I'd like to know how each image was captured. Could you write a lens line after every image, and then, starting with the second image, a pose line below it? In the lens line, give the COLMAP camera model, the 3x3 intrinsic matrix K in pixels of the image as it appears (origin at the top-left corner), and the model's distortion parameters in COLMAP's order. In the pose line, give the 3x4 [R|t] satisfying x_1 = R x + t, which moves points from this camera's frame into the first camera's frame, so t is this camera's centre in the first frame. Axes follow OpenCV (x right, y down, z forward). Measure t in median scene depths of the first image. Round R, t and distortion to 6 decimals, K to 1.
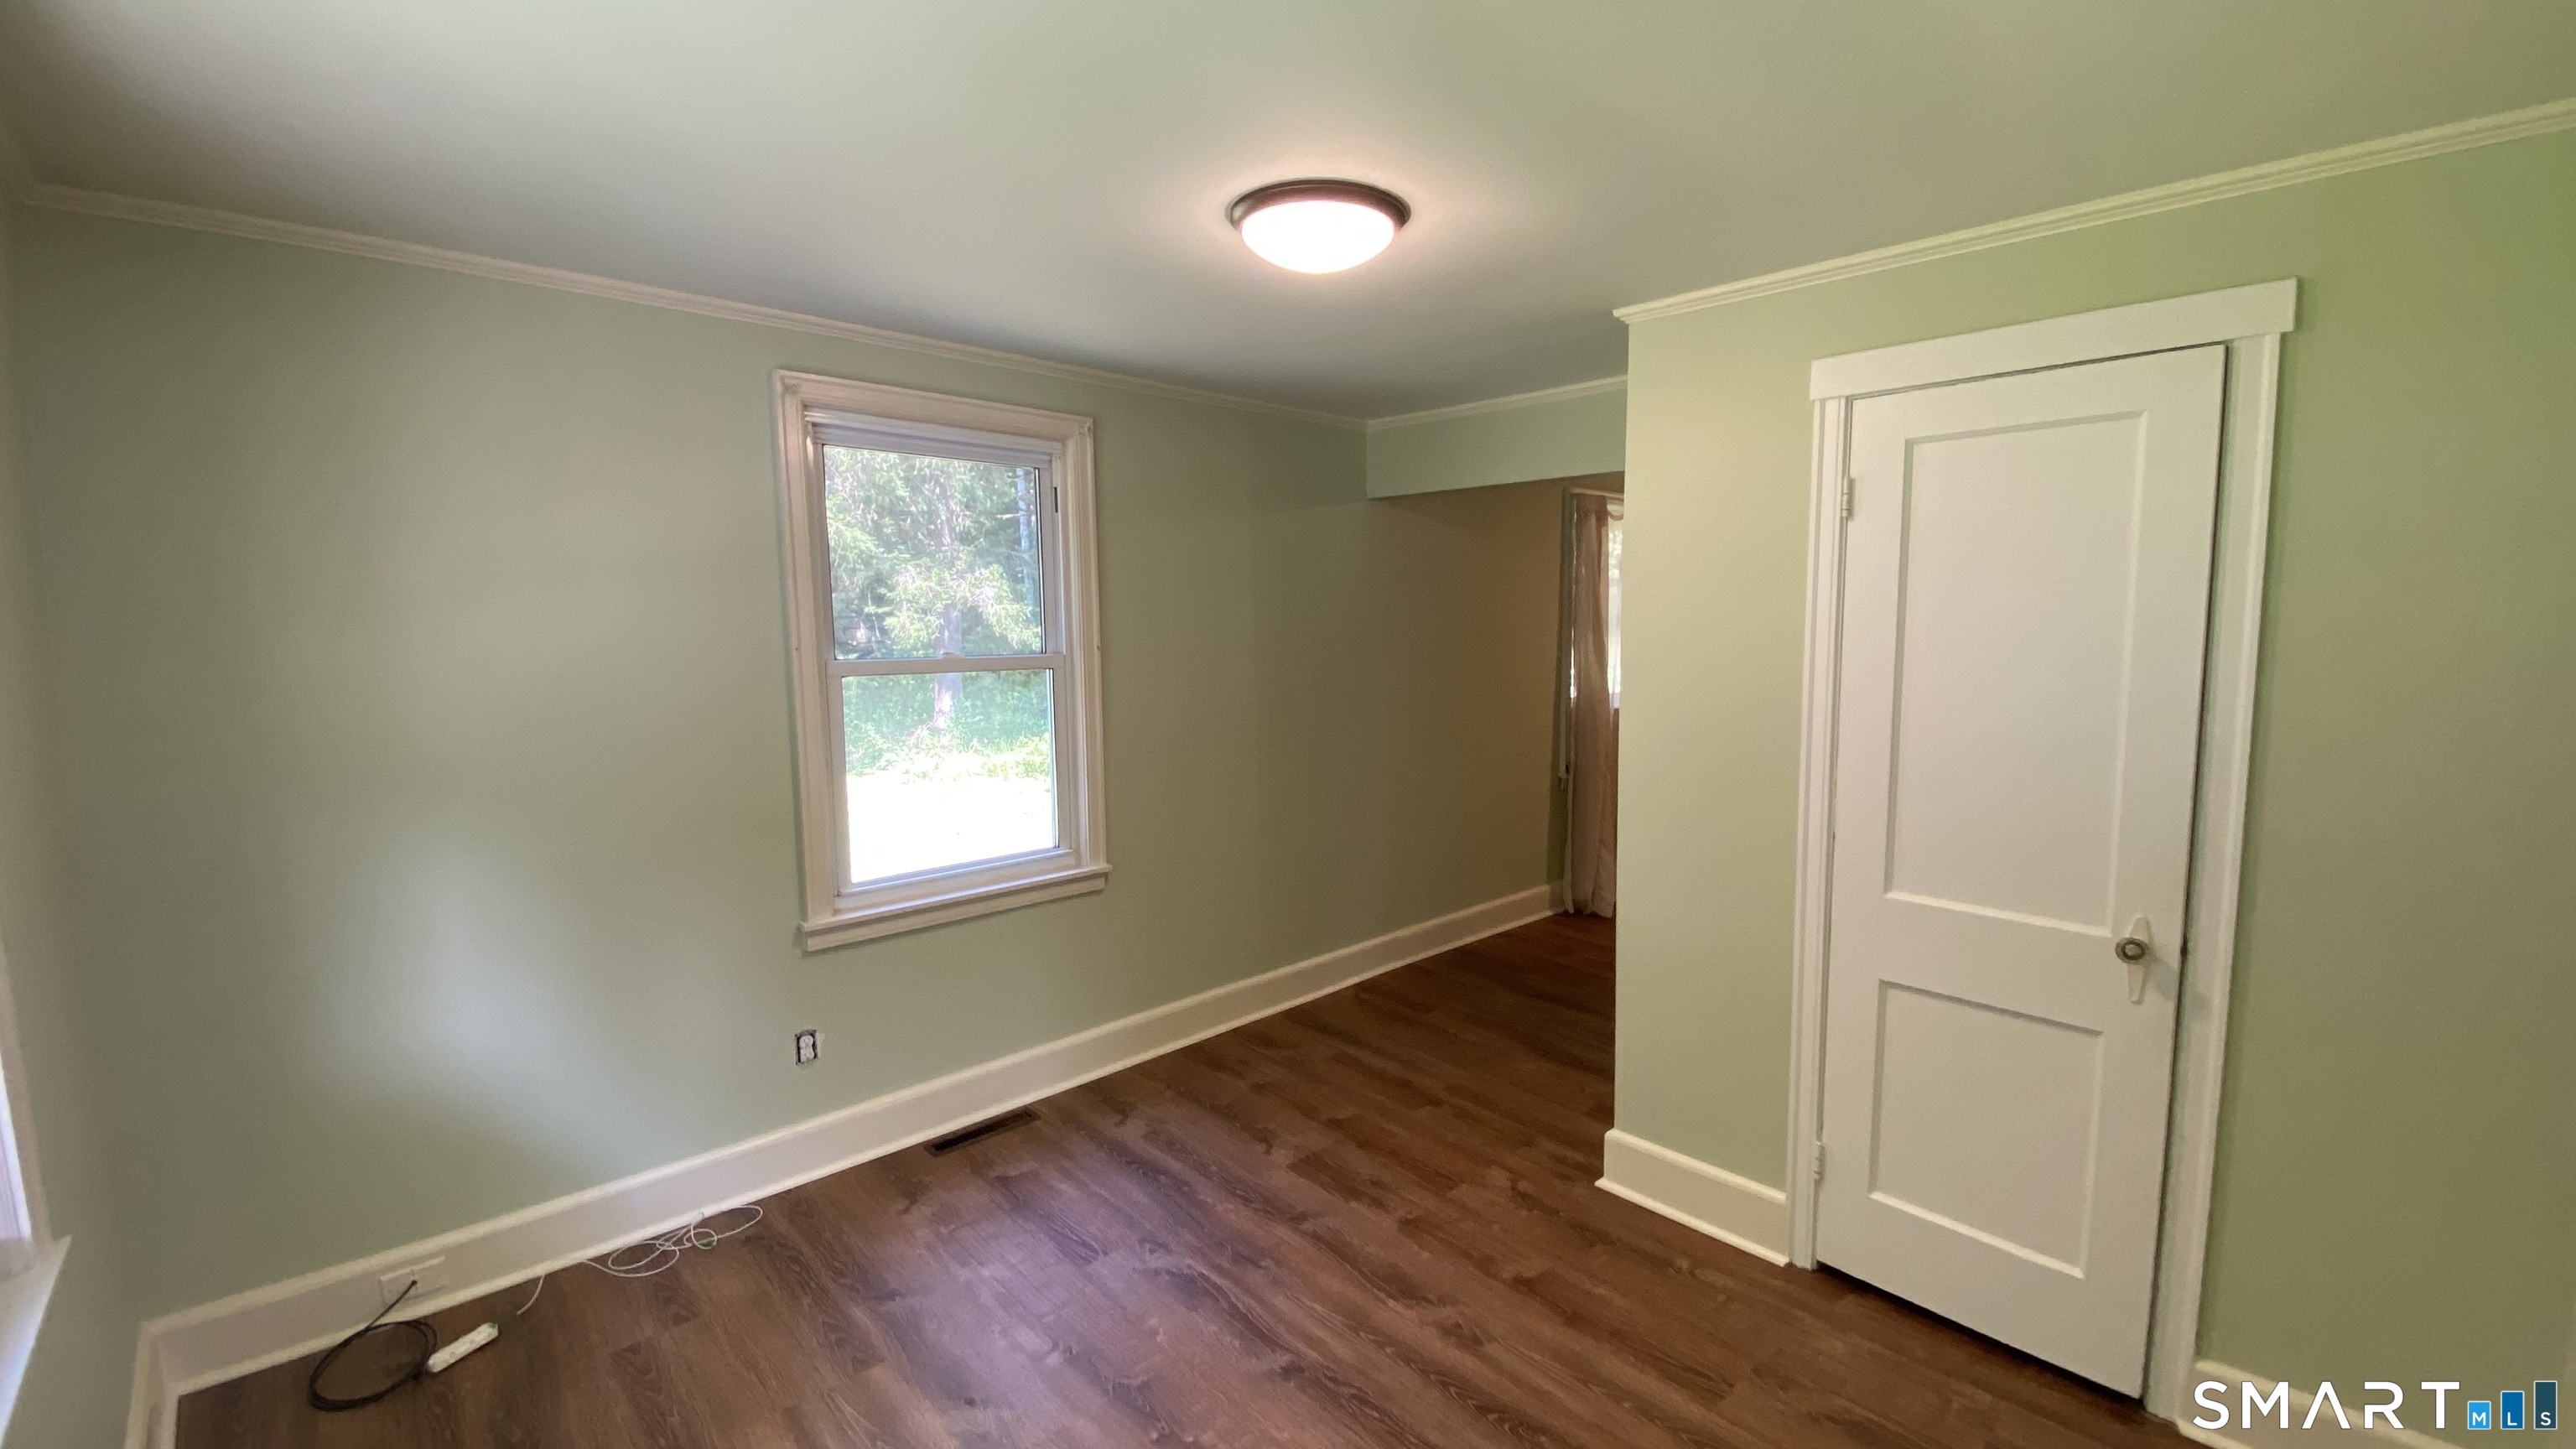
lens RADIAL K [[1045.6, 0, 1288.5], [0, 1045.6, 726.2], [0, 0, 1]] dist [0.046609, -0.038266]
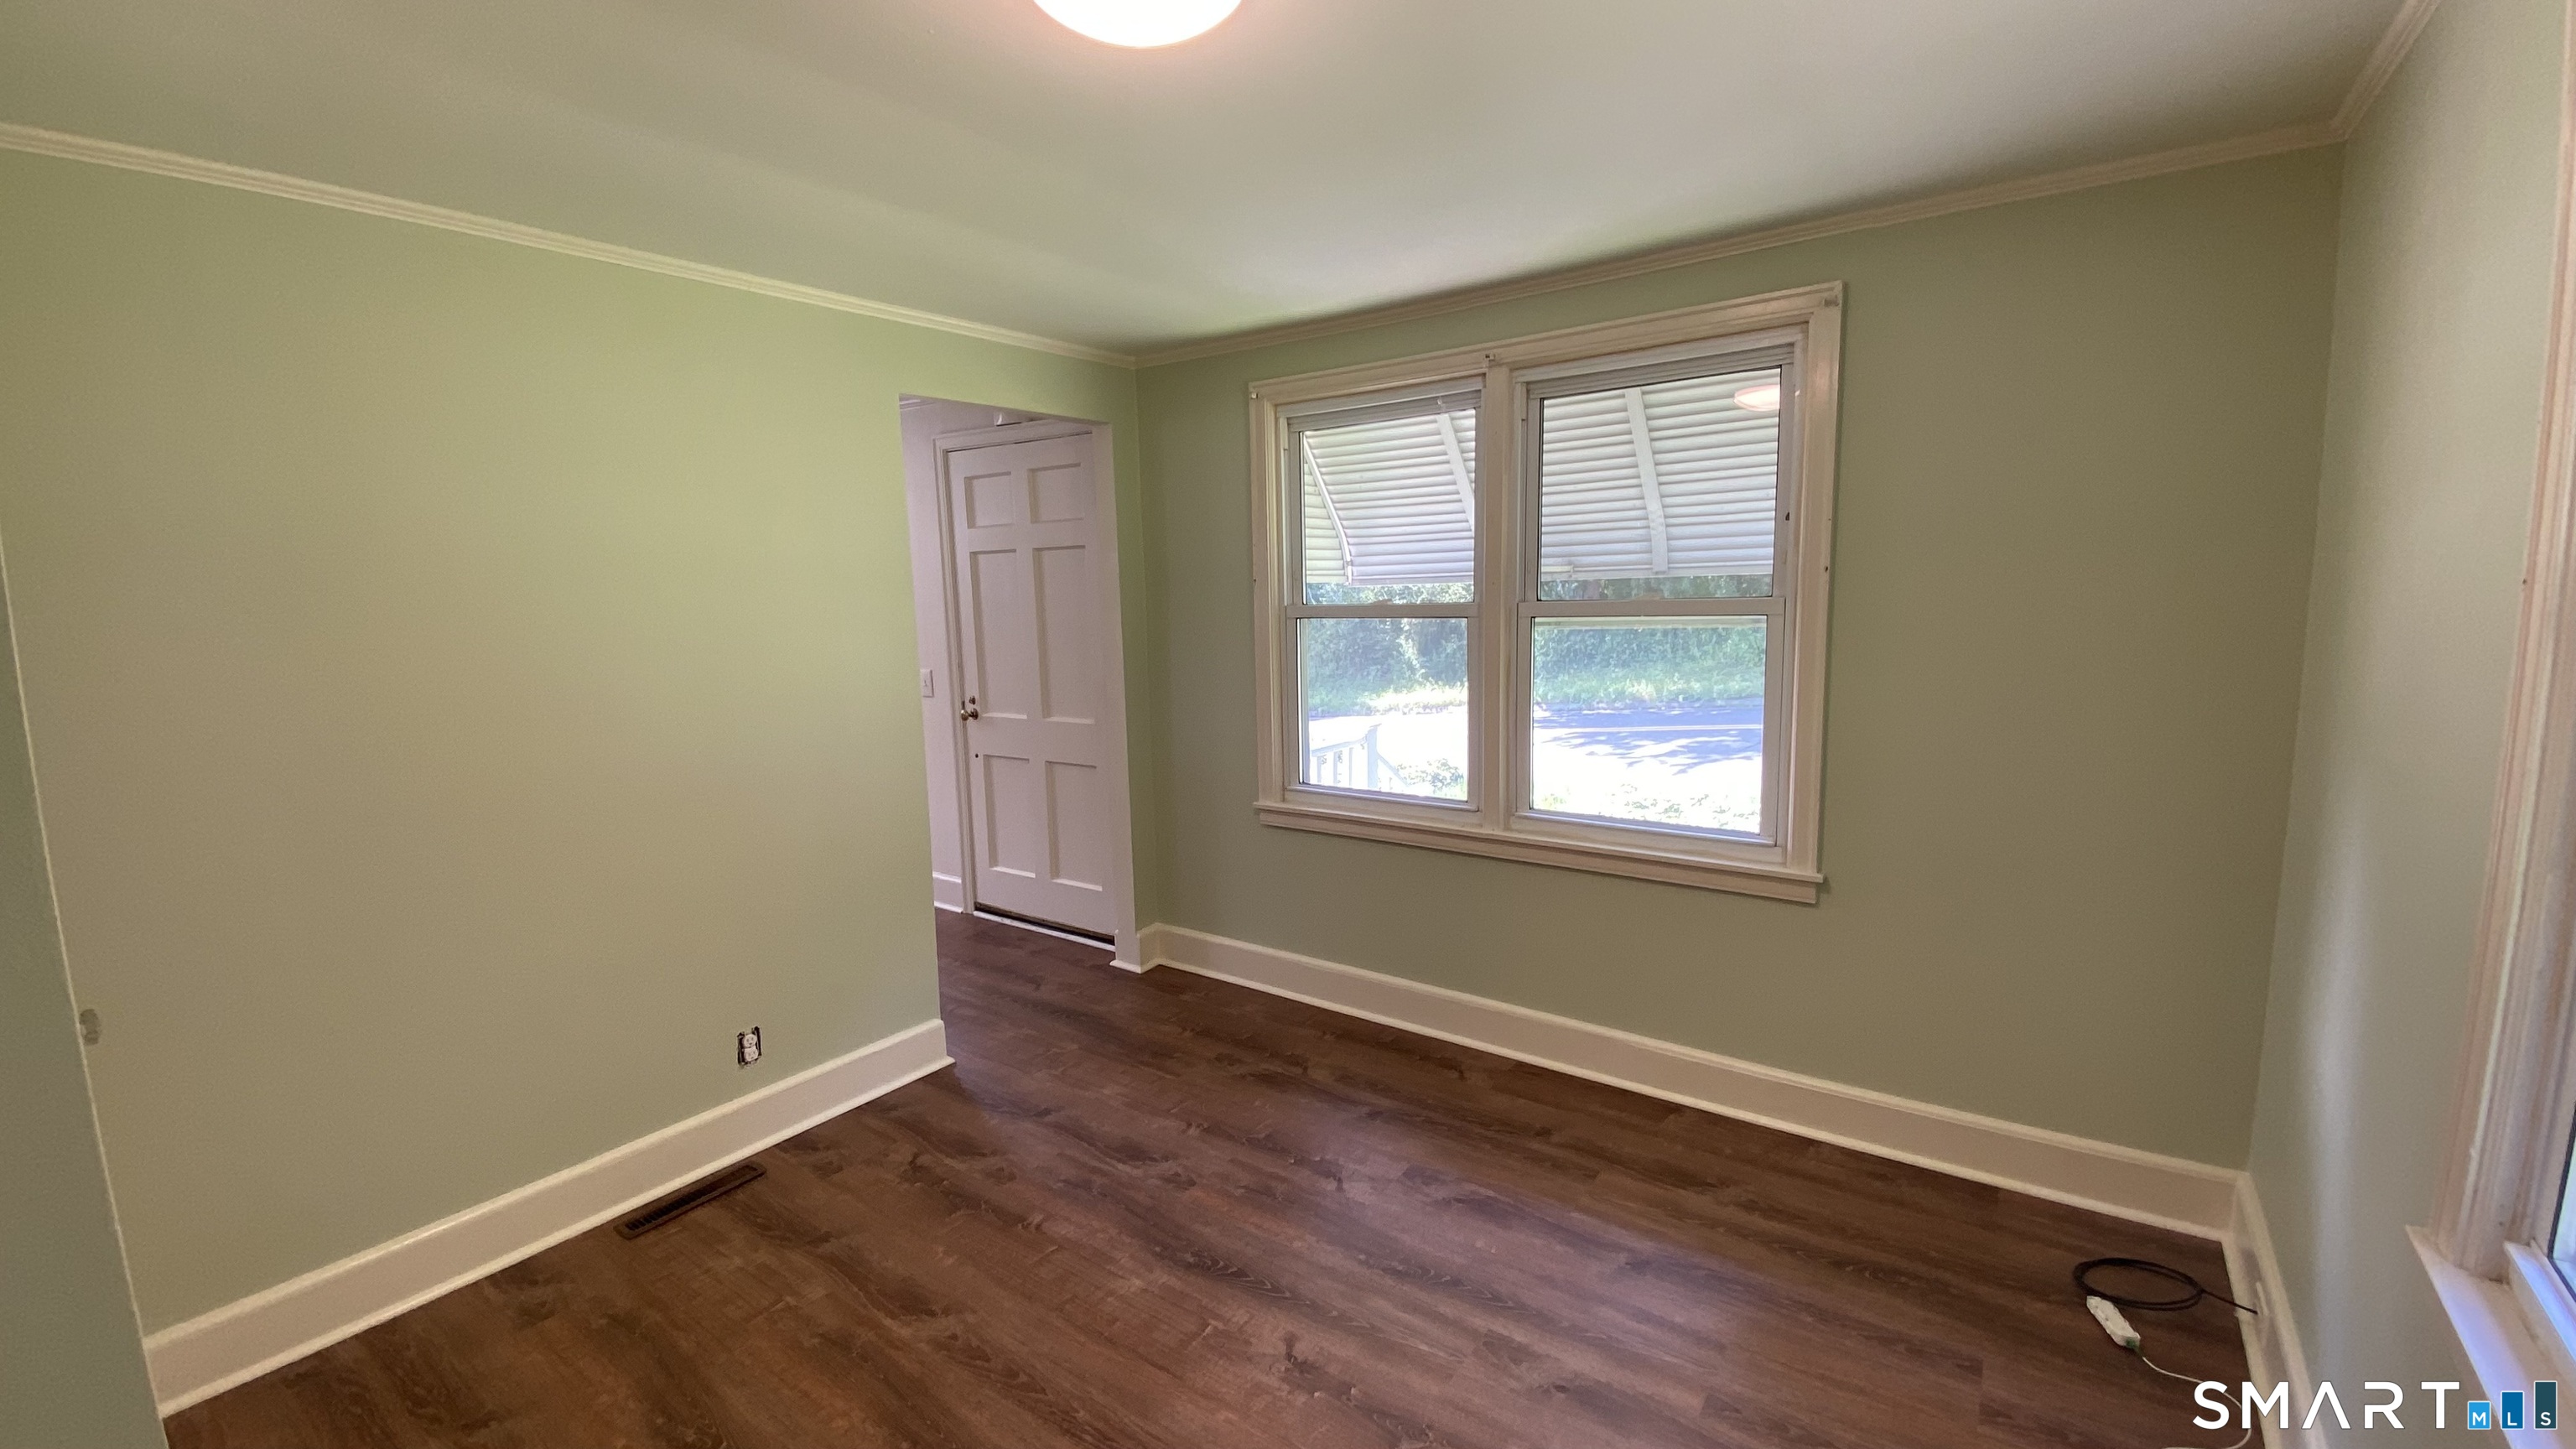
lens RADIAL K [[1052.9, 0, 1289.7], [0, 1052.9, 719.2], [0, 0, 1]] dist [0.014582, -0.017638]
pose [[-0.980549, 0.052892, -0.189015, 0.067465], [0.007274, 0.972137, 0.234300, -0.131578], [0.196141, 0.228368, -0.953613, 1.433491]]
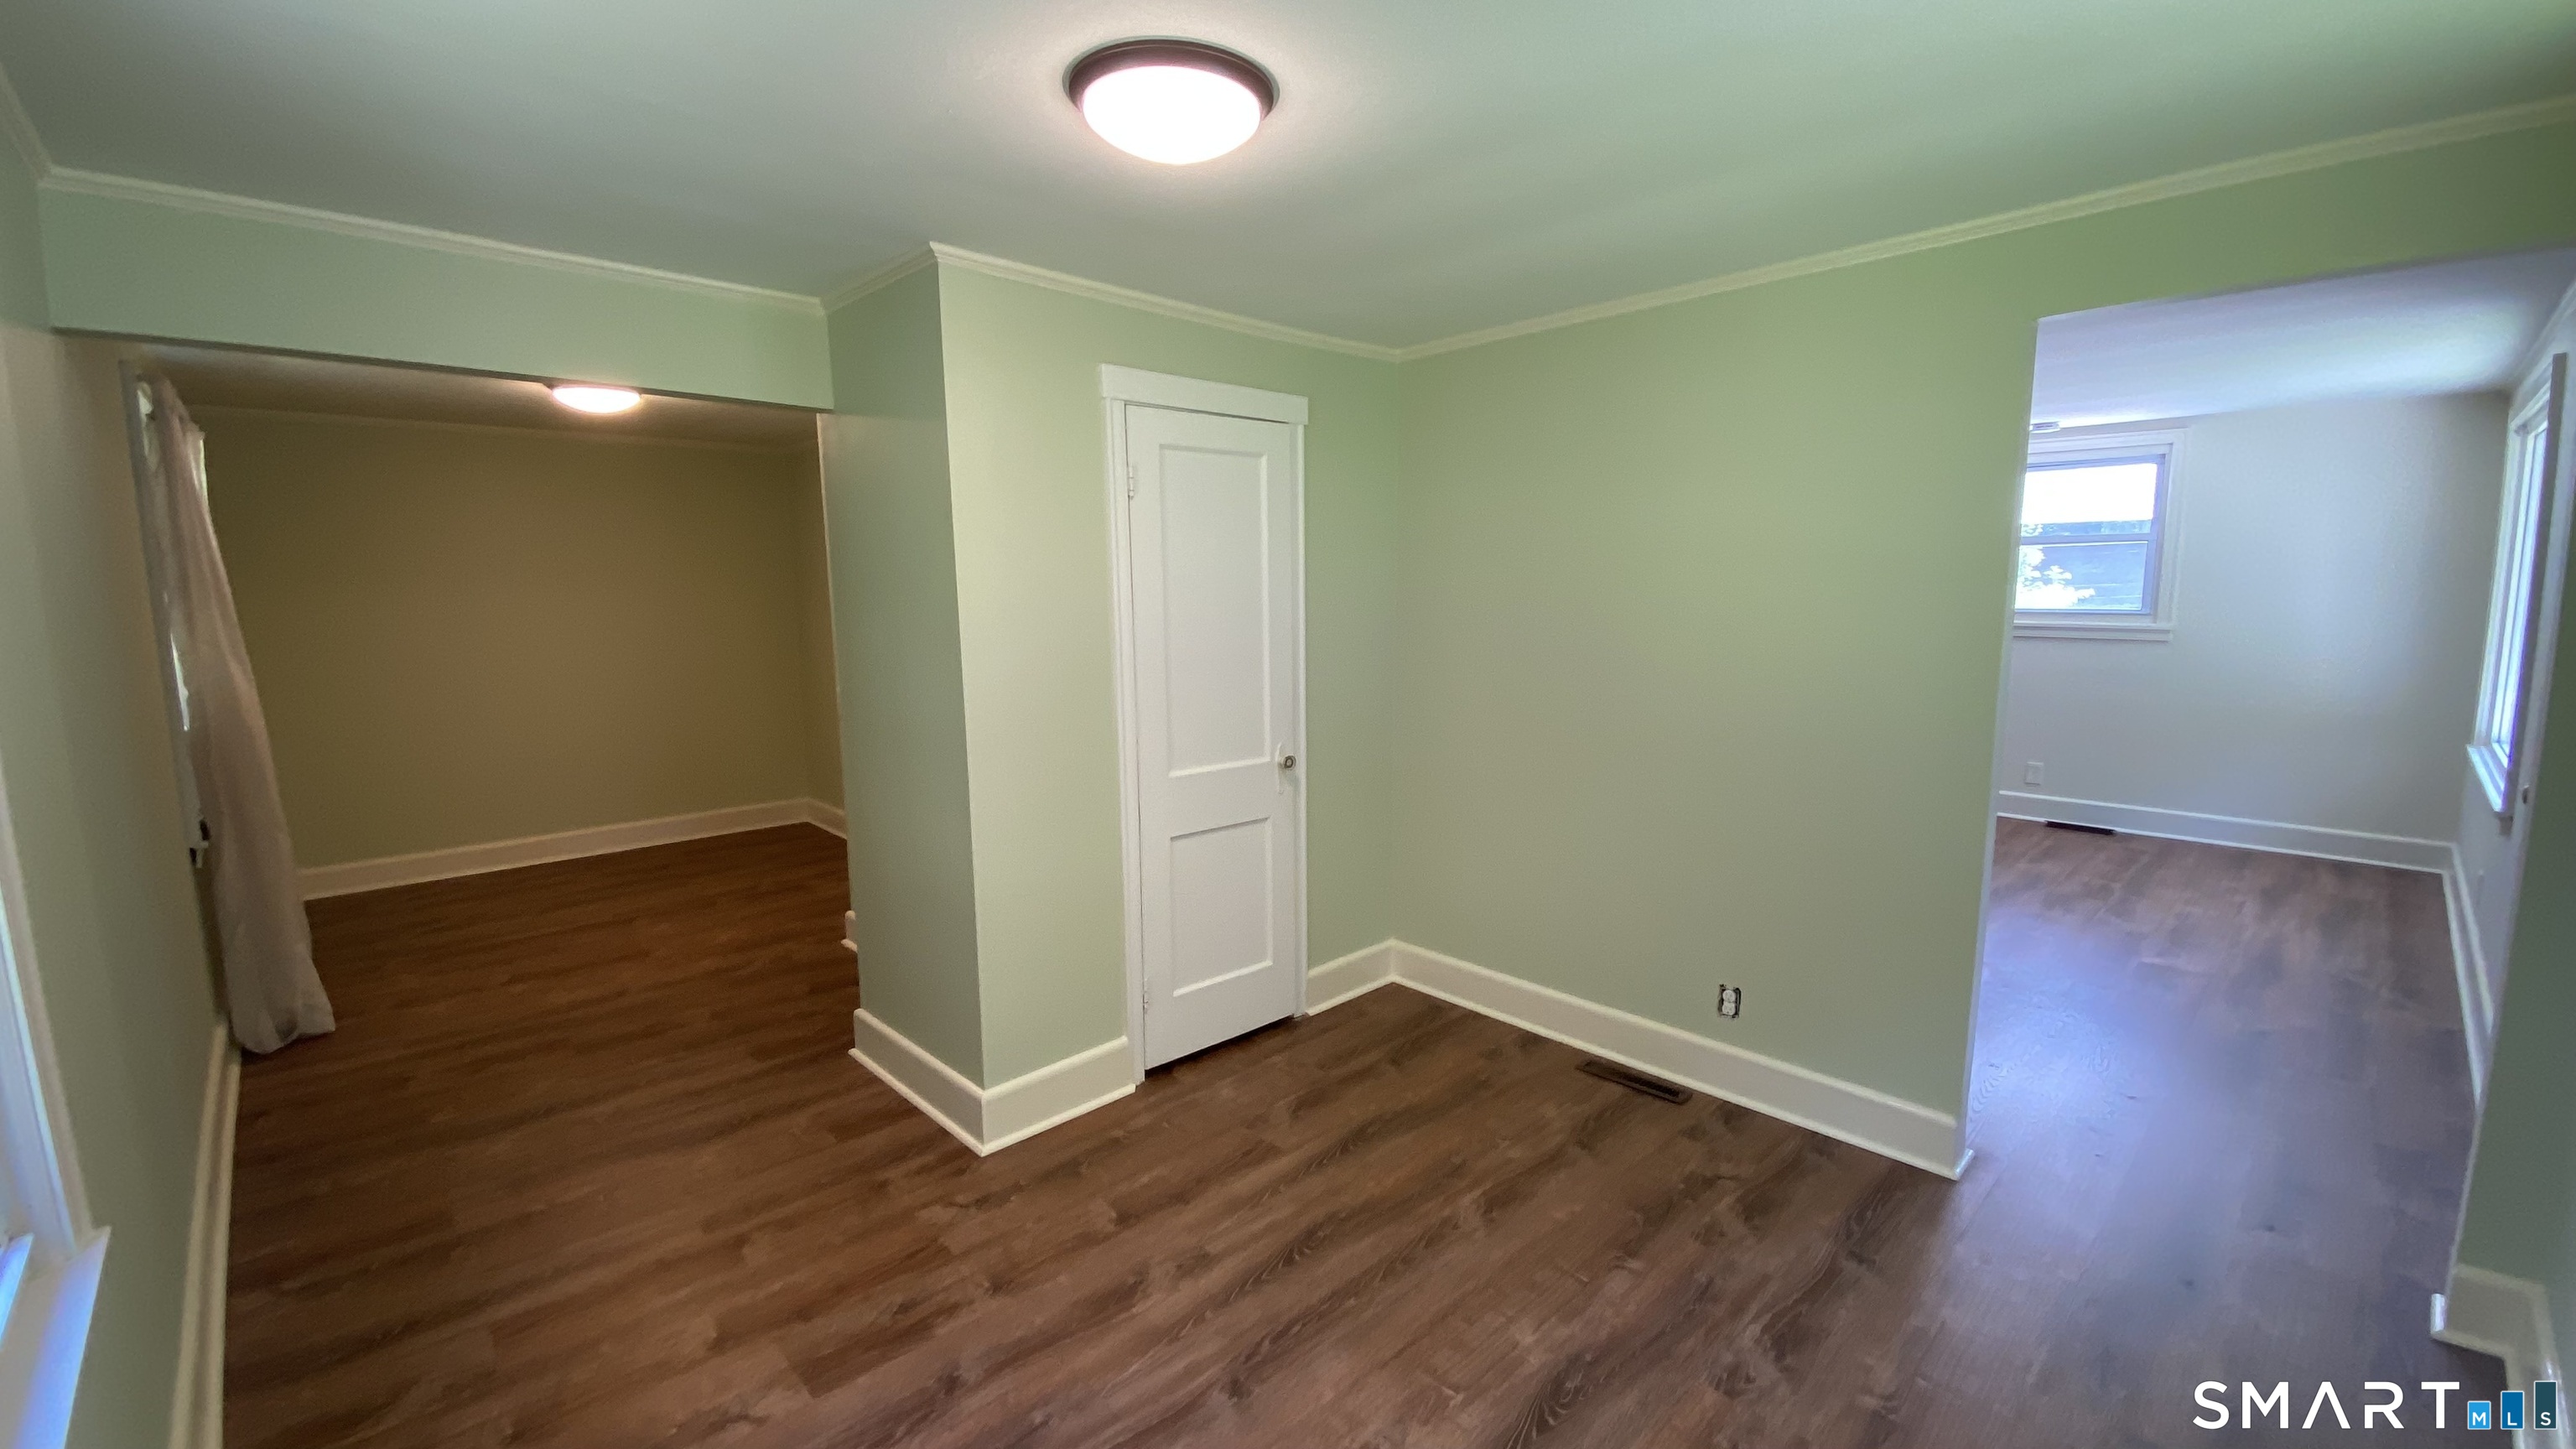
lens RADIAL K [[1052.9, 0, 1289.7], [0, 1052.9, 719.2], [0, 0, 1]] dist [0.014582, -0.017638]
pose [[-0.008256, -0.130875, 0.991365, -0.727246], [0.114841, 0.984715, 0.130953, -0.067620], [-0.993350, 0.114930, 0.006900, 0.772254]]
